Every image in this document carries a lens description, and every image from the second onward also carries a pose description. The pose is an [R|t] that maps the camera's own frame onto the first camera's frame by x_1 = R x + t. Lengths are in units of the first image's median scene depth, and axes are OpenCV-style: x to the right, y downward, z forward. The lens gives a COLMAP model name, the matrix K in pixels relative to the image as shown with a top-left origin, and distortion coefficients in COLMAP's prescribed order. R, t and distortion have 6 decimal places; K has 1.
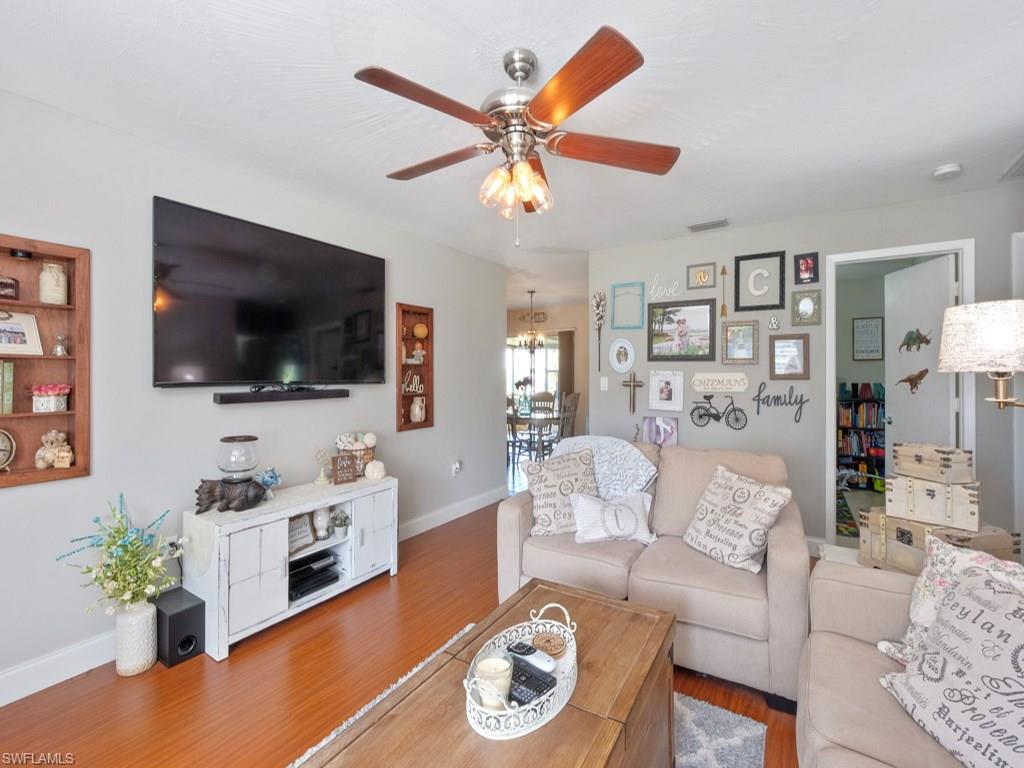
lens RADIAL K [[458.6, 0, 520.8], [0, 458.6, 376.5], [0, 0, 1]] dist [-0.003488, -0.000070]
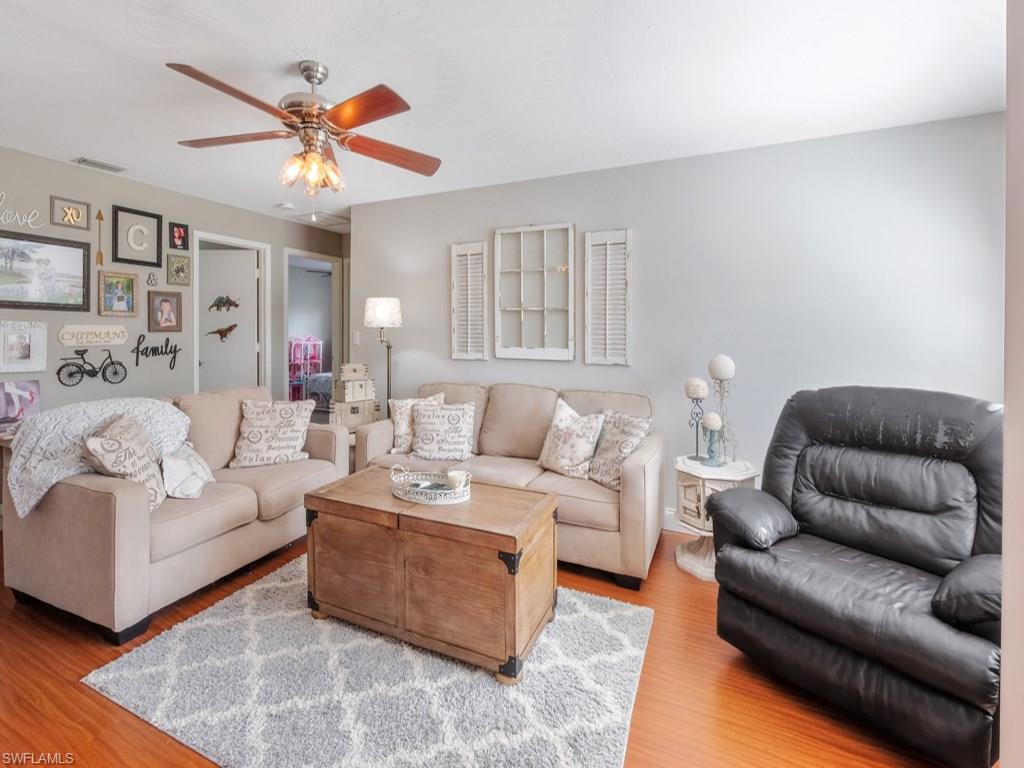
lens RADIAL K [[458.6, 0, 511.9], [0, 458.6, 334.8], [0, 0, 1]] dist [-0.003488, -0.000070]
pose [[-0.136788, -0.008630, 0.990563, -0.619754], [-0.000925, 0.999963, 0.008584, 0.003611], [-0.990600, 0.000257, -0.136791, 0.307123]]
